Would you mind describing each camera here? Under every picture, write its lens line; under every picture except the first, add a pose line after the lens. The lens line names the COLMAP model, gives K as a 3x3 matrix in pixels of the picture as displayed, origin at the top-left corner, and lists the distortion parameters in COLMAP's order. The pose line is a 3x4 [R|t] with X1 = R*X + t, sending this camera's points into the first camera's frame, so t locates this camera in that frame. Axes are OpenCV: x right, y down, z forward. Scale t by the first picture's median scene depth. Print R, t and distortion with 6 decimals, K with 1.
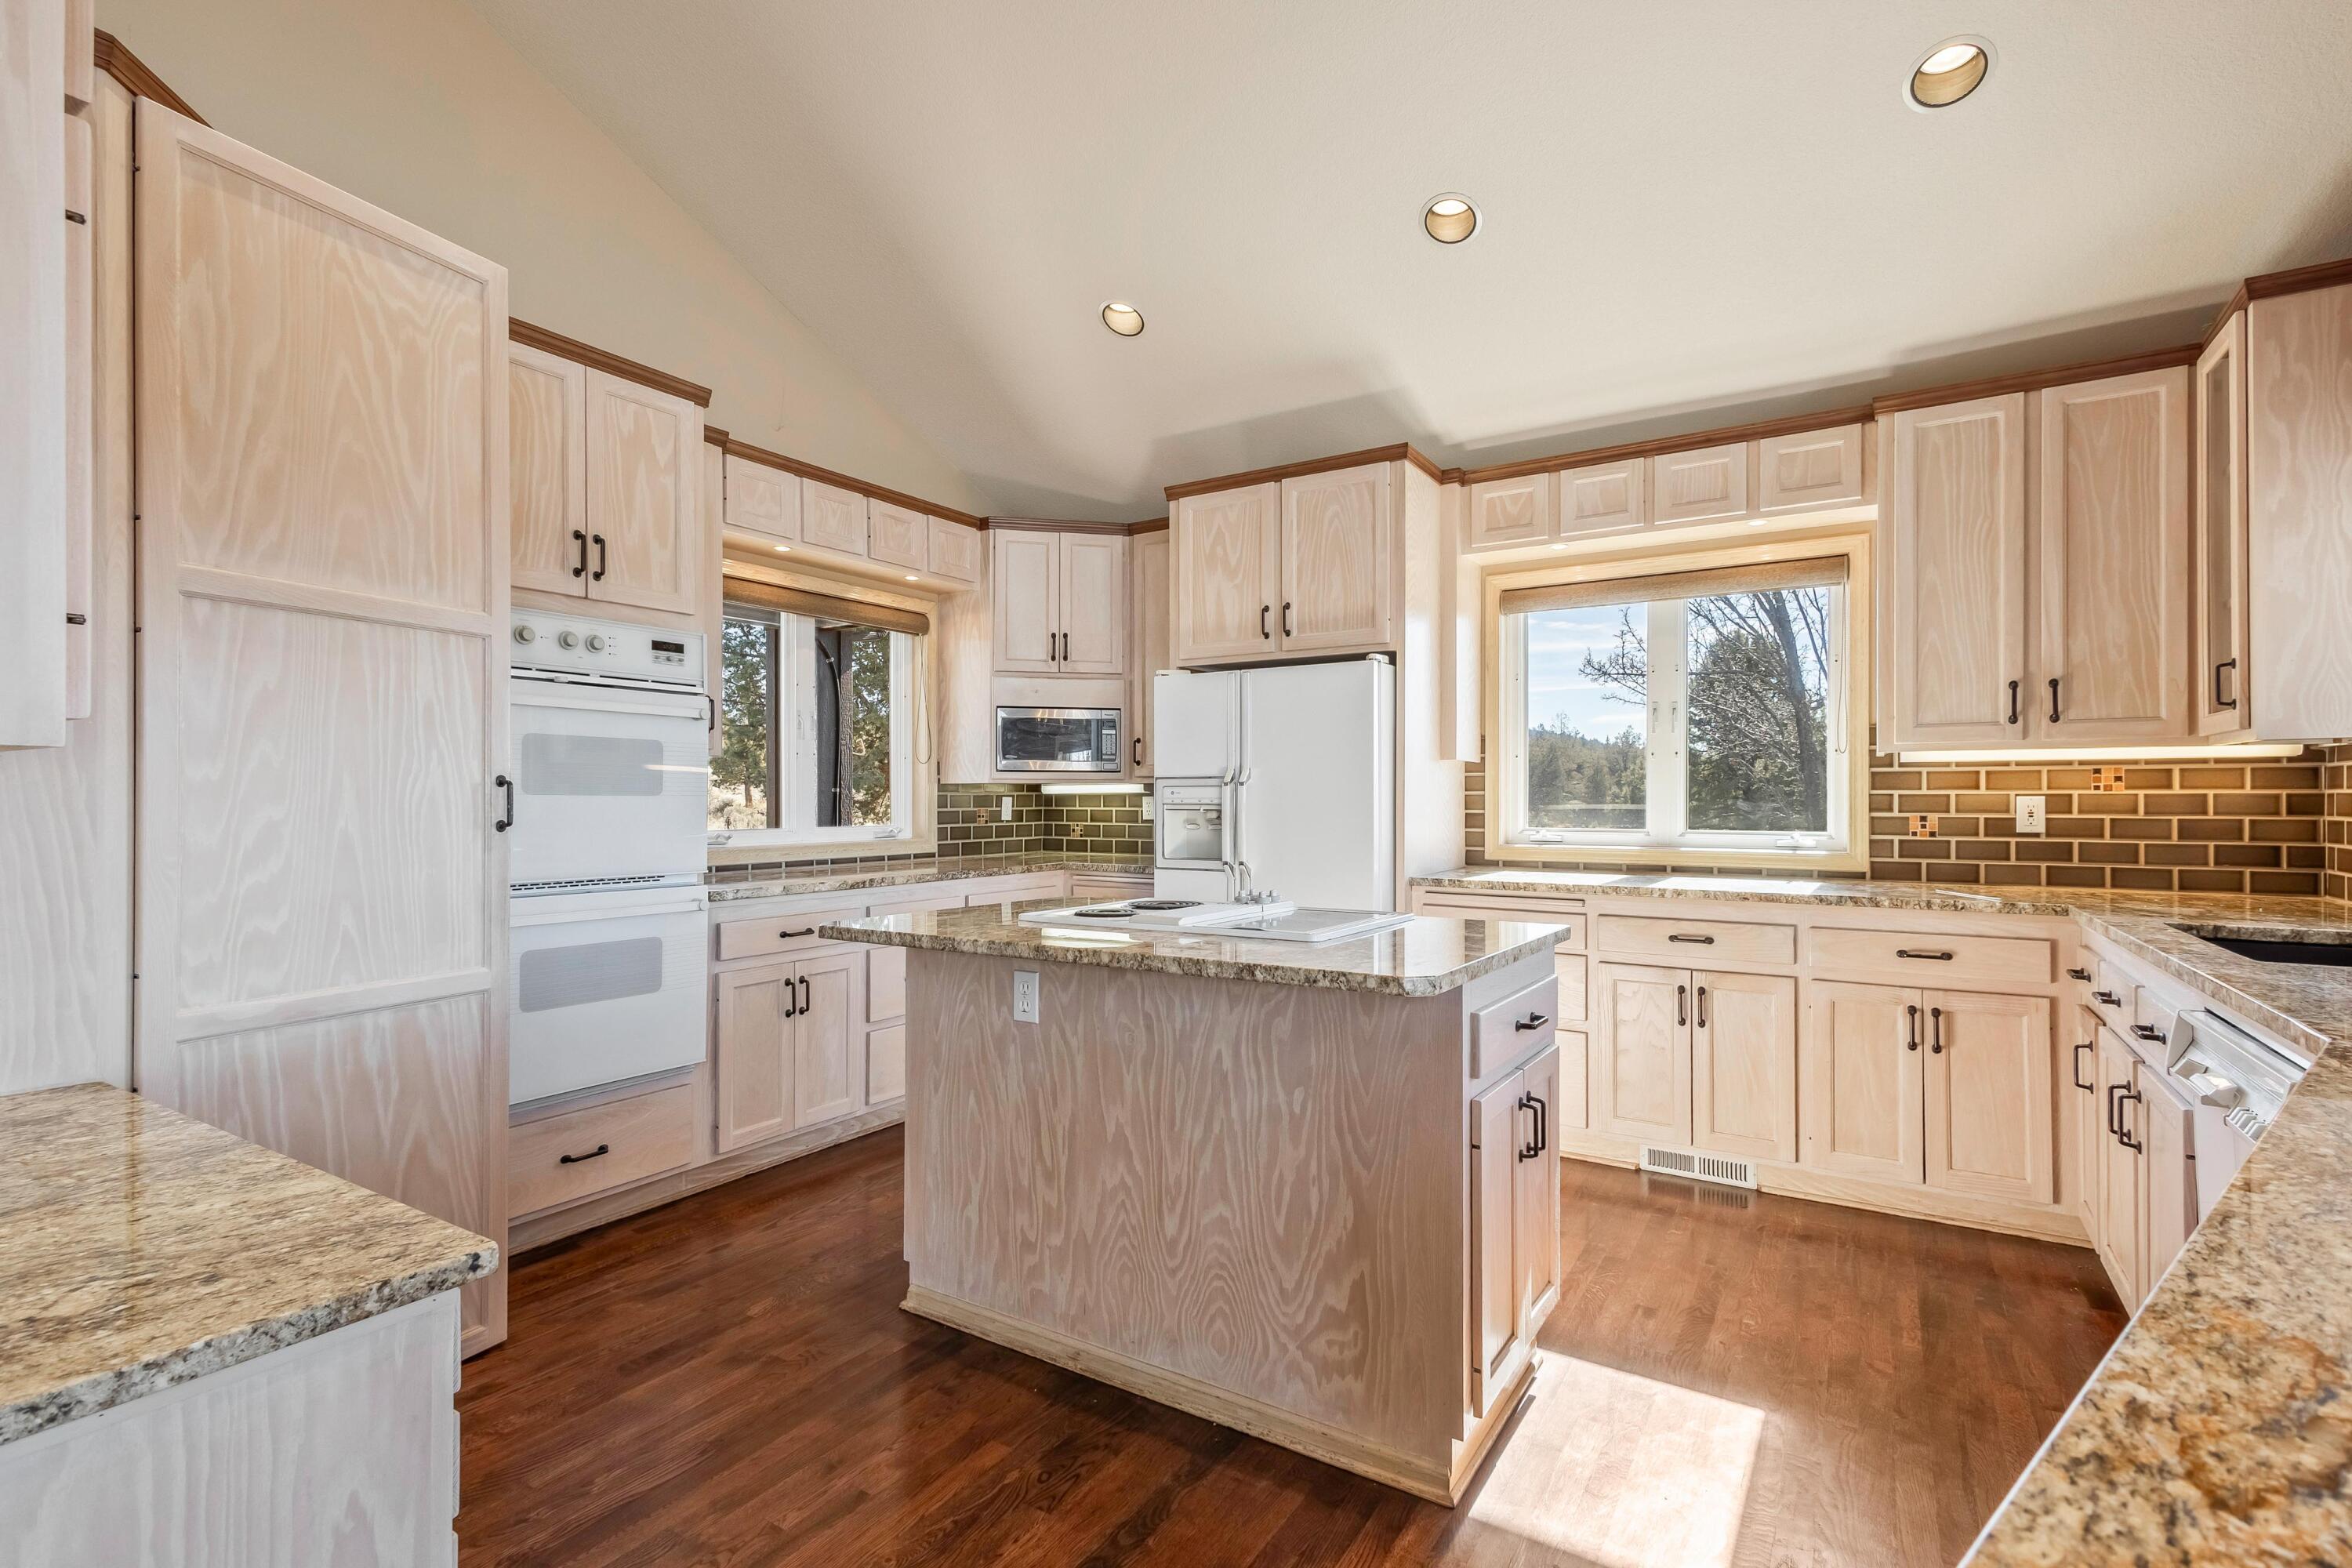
lens RADIAL K [[1078.2, 0, 1164.9], [0, 1078.2, 795.4], [0, 0, 1]] dist [0.011249, -0.001219]
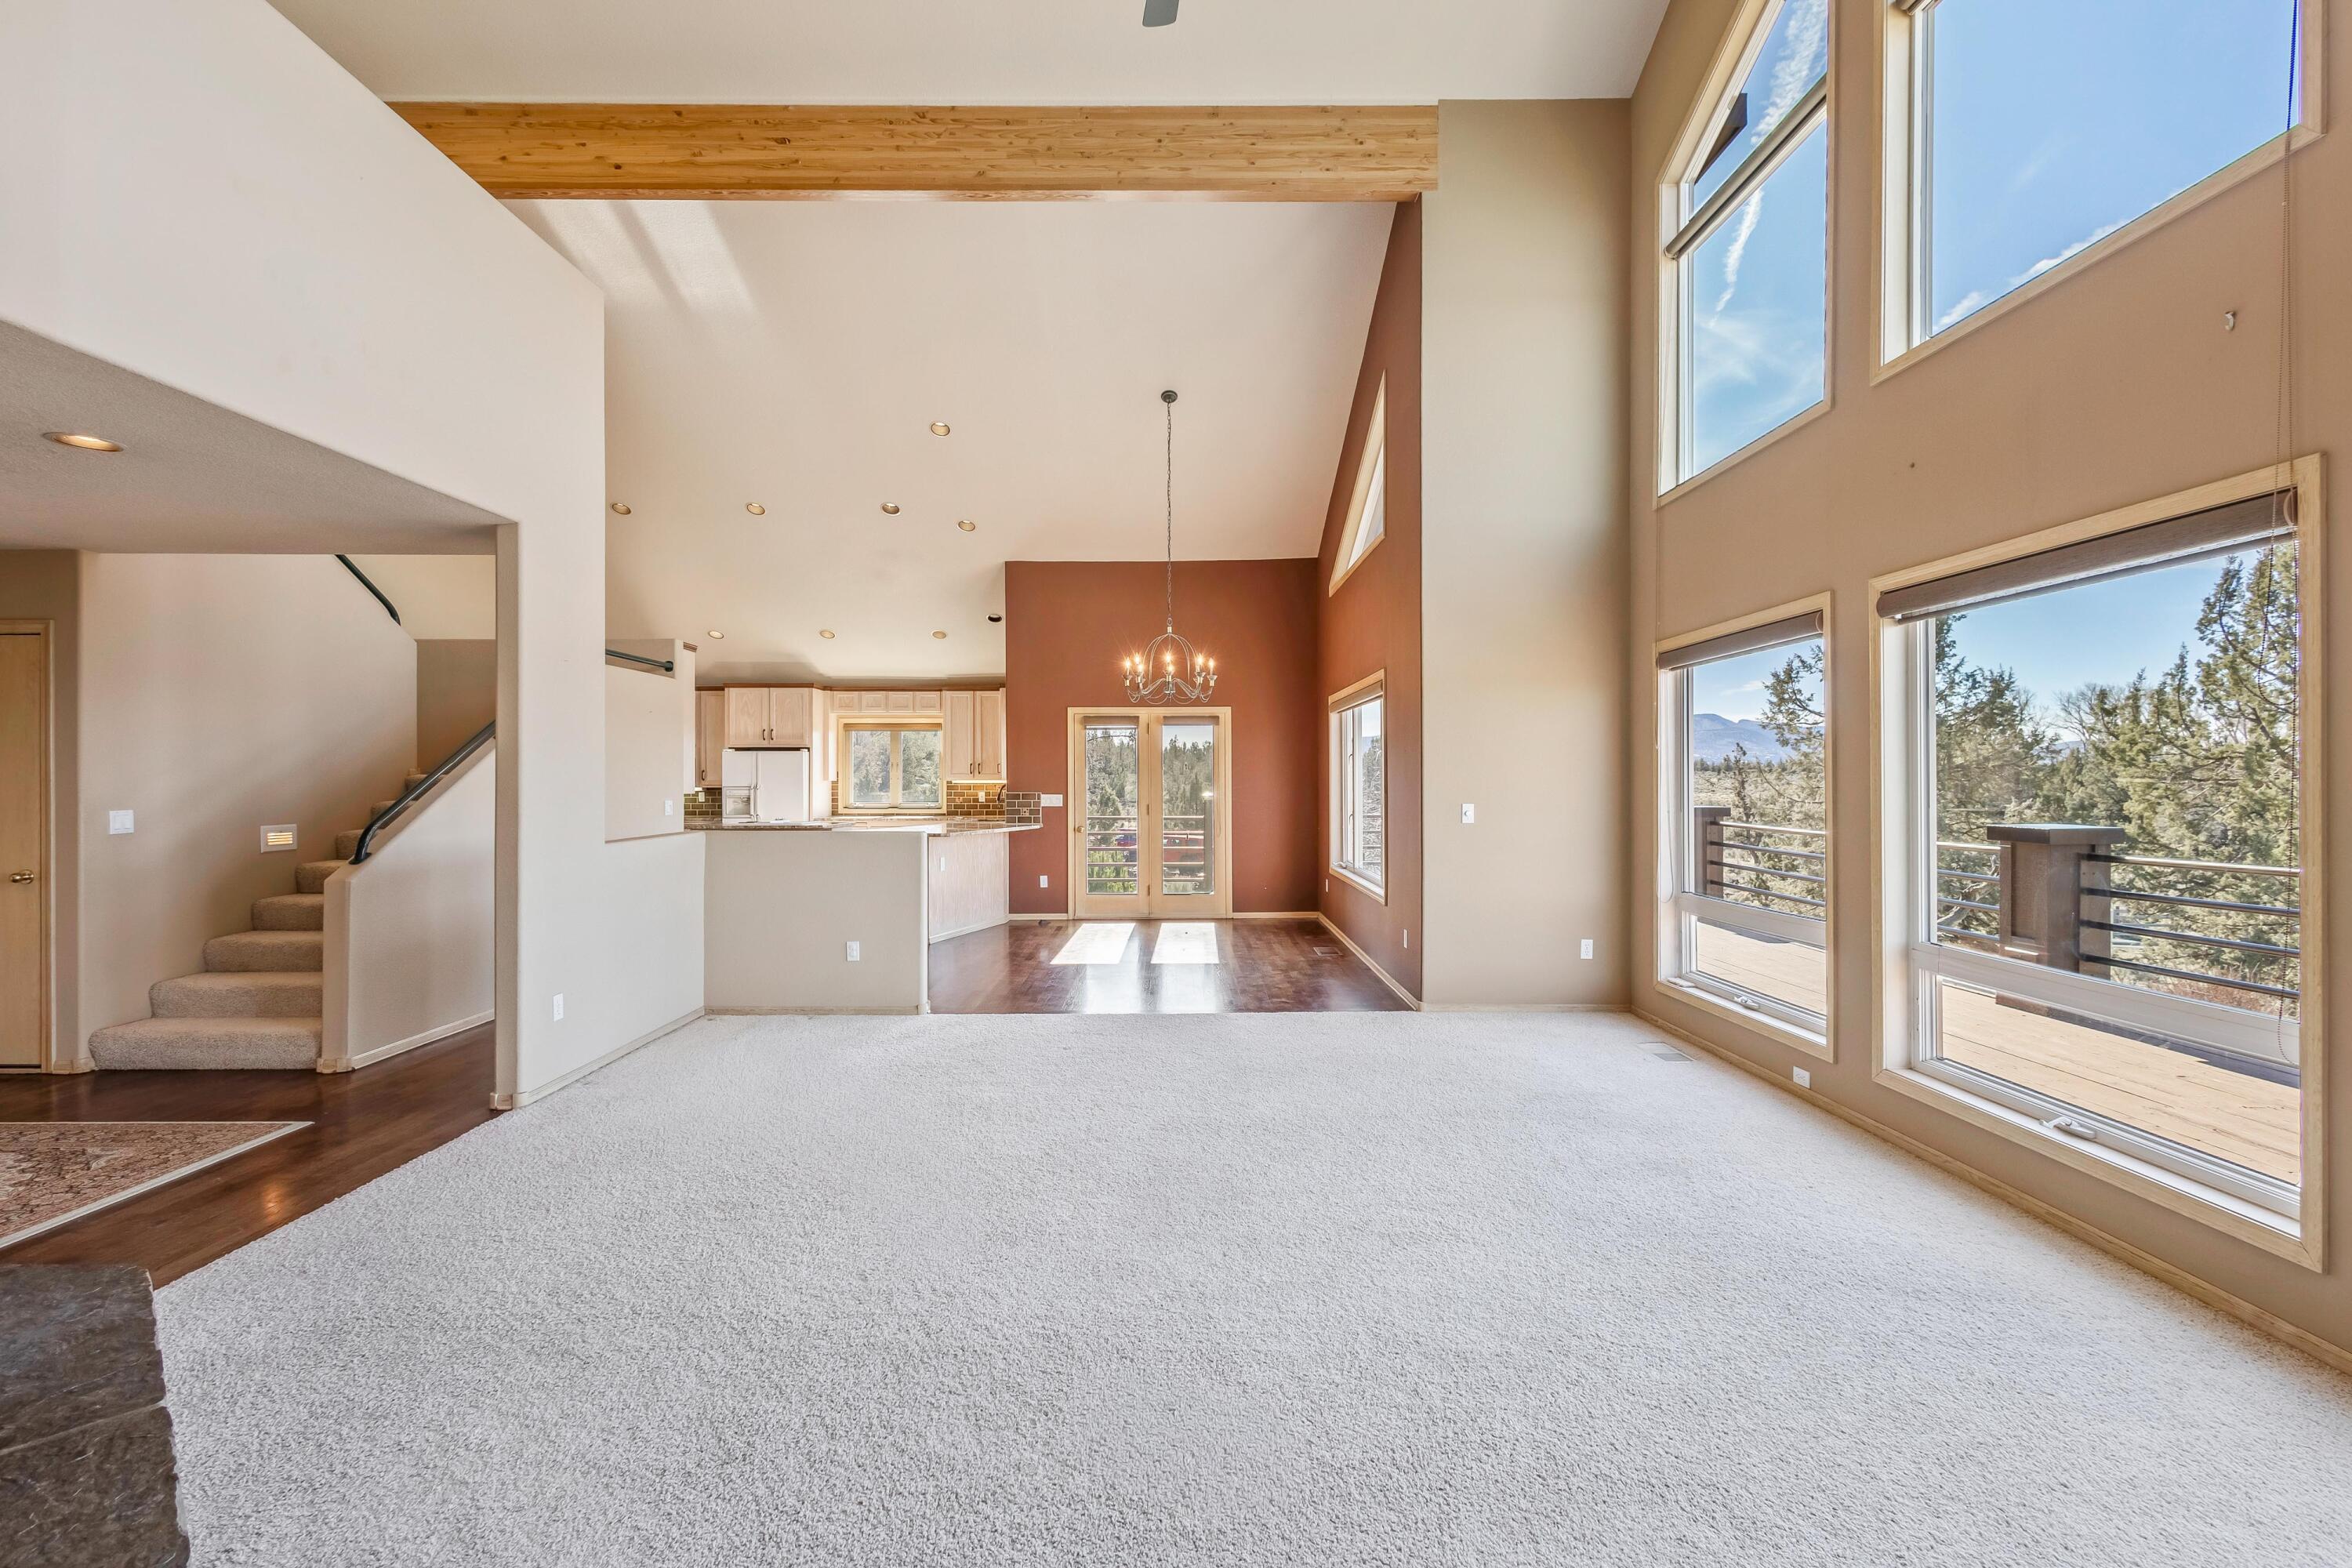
lens RADIAL K [[1078.2, 0, 1171.6], [0, 1078.2, 776.4], [0, 0, 1]] dist [0.011249, -0.001219]
pose [[0.839983, -0.000269, 0.542613, -0.589350], [-0.000257, 1.000000, 0.000894, -0.049042], [-0.542613, -0.000890, 0.839983, -2.152357]]
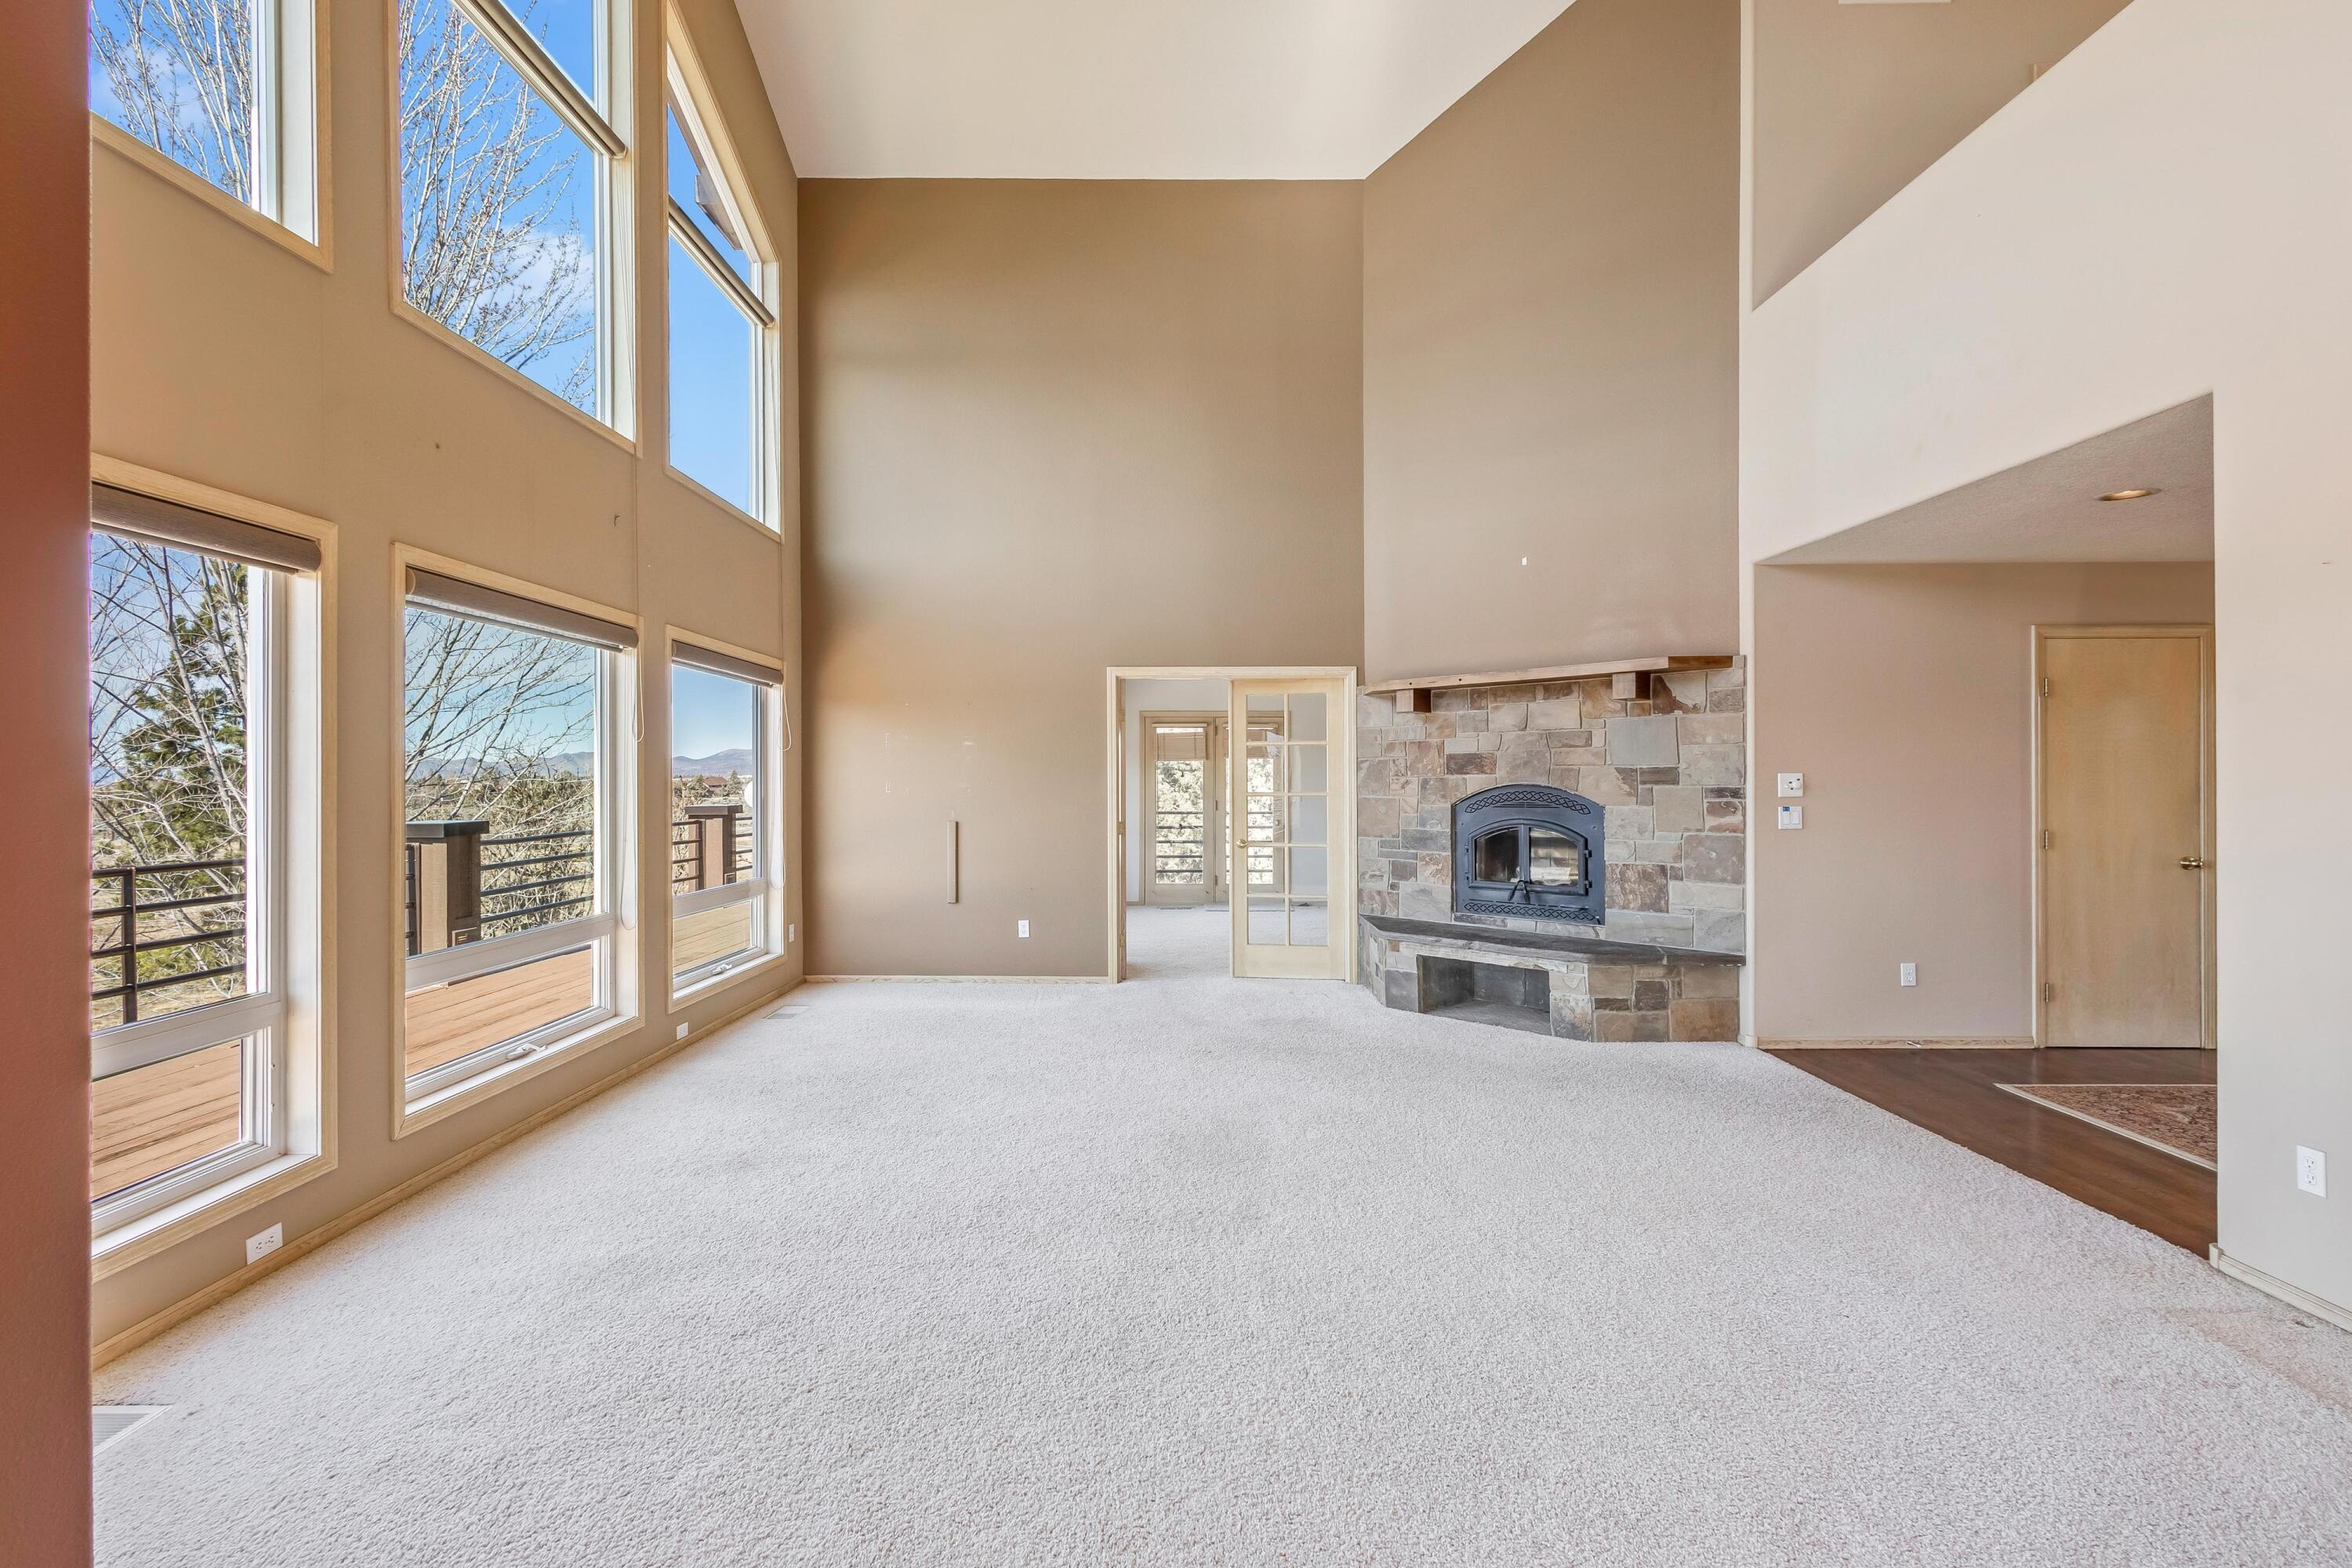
lens RADIAL K [[1078.2, 0, 1177.6], [0, 1078.2, 777.8], [0, 0, 1]] dist [0.011249, -0.001219]
pose [[-0.843211, -0.000404, -0.537582, 0.465700], [0.002597, 0.999985, -0.004826, -0.041709], [0.537576, -0.005466, -0.843197, -0.591154]]
